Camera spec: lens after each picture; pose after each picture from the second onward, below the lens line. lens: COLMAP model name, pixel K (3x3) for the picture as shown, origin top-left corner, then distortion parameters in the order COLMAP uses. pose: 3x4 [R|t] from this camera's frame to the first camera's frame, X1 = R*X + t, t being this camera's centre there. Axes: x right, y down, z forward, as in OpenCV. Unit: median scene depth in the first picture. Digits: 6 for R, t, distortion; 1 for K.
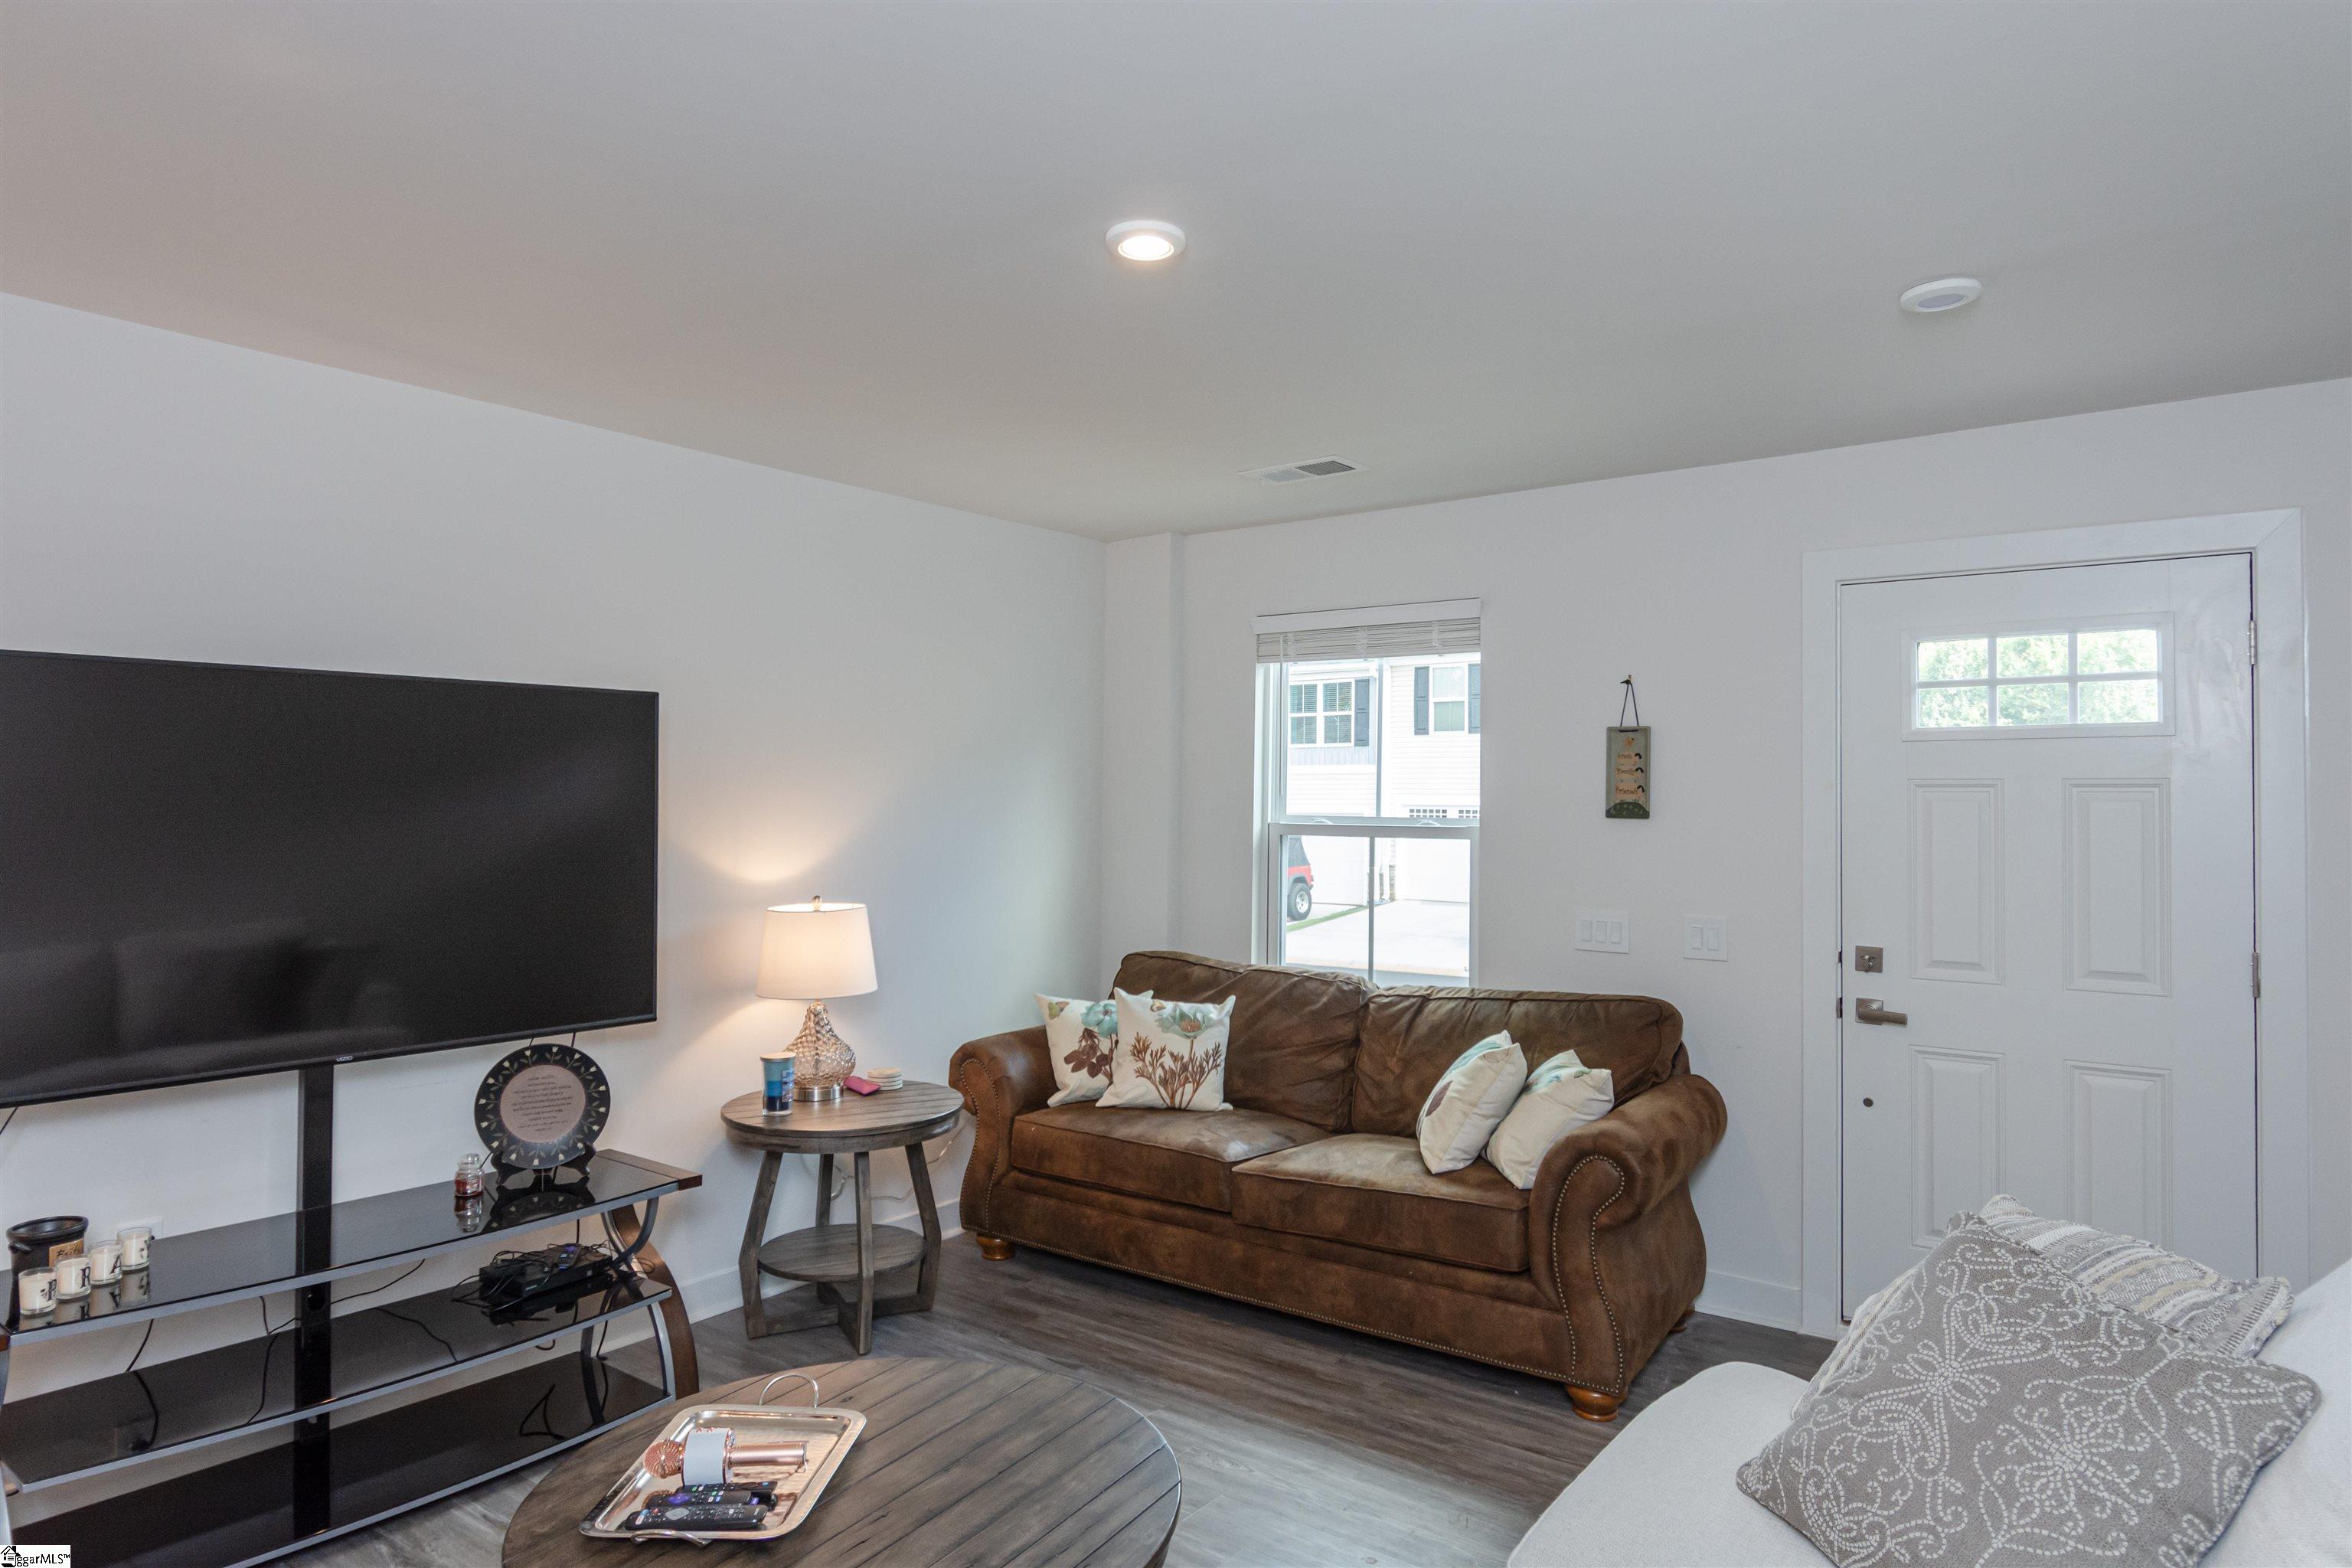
lens RADIAL K [[1438.6, 0, 1178.4], [0, 1438.6, 796.1], [0, 0, 1]] dist [-0.002838, -0.006427]
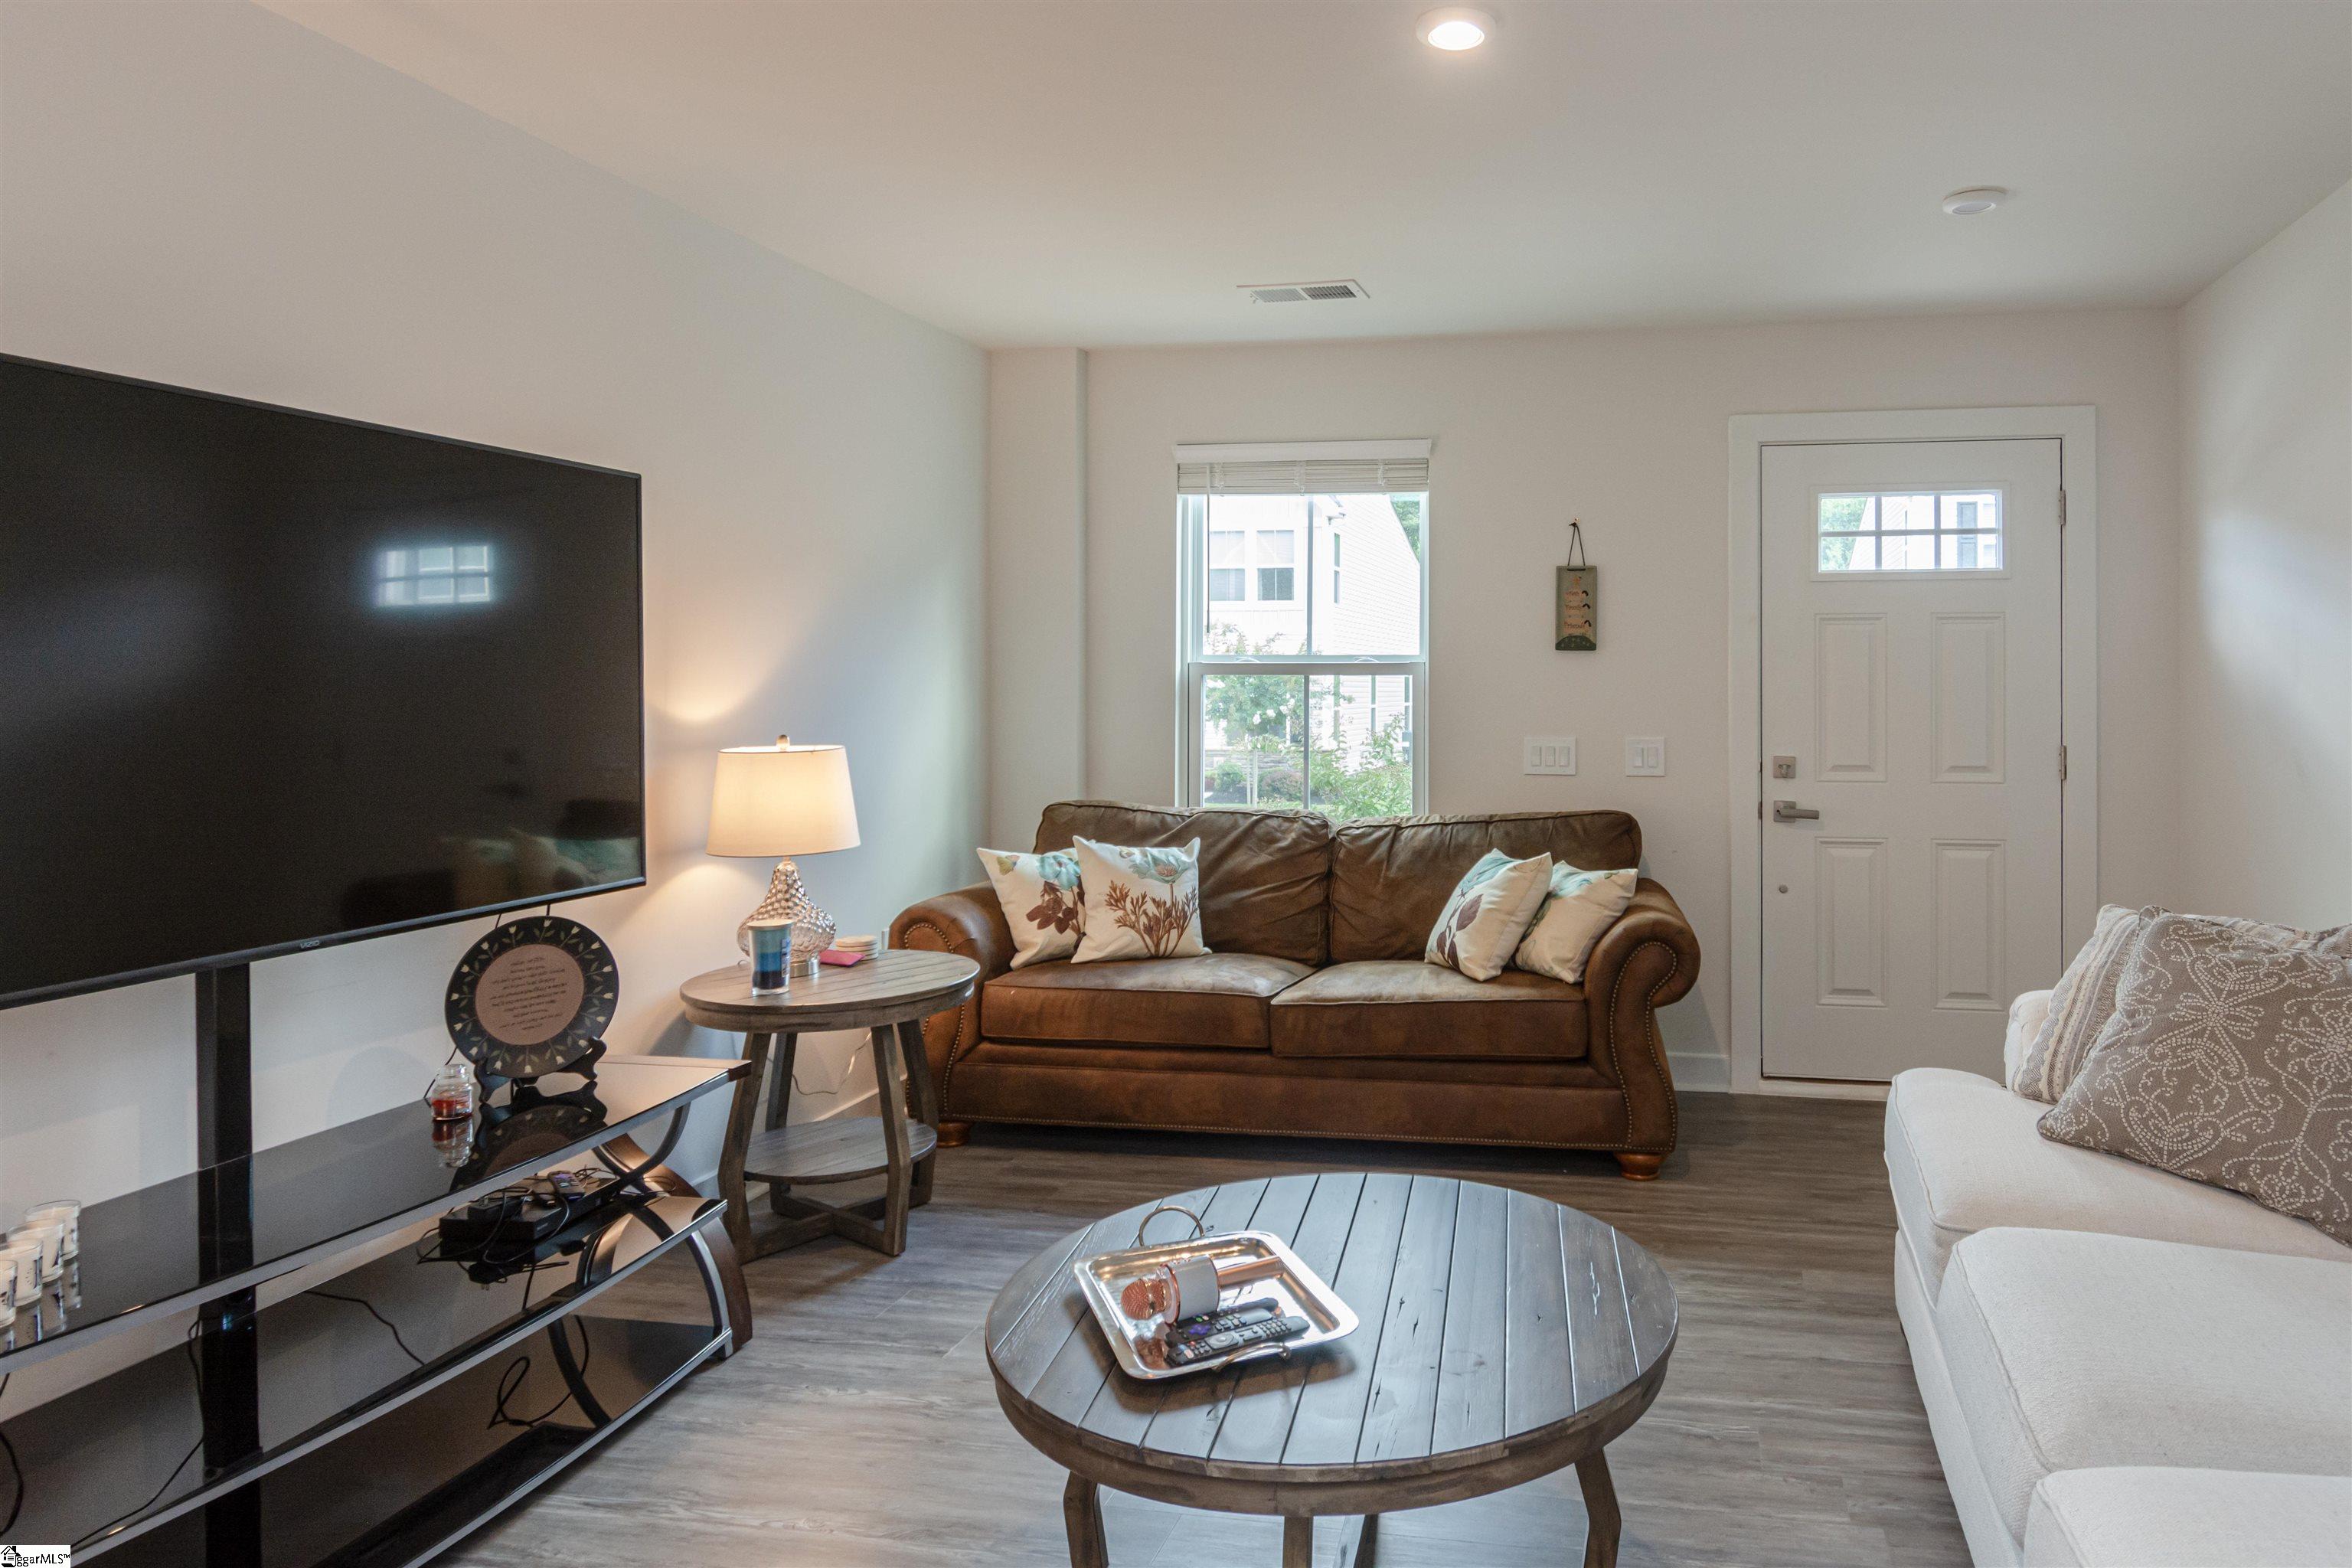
lens RADIAL K [[1590.3, 0, 1176.4], [0, 1590.3, 763.1], [0, 0, 1]] dist [-0.003267, -0.005090]
pose [[0.883736, -0.018067, 0.467636, -0.531563], [0.004582, 0.999541, 0.029957, 0.064766], [-0.467963, -0.024332, 0.883413, 0.080685]]
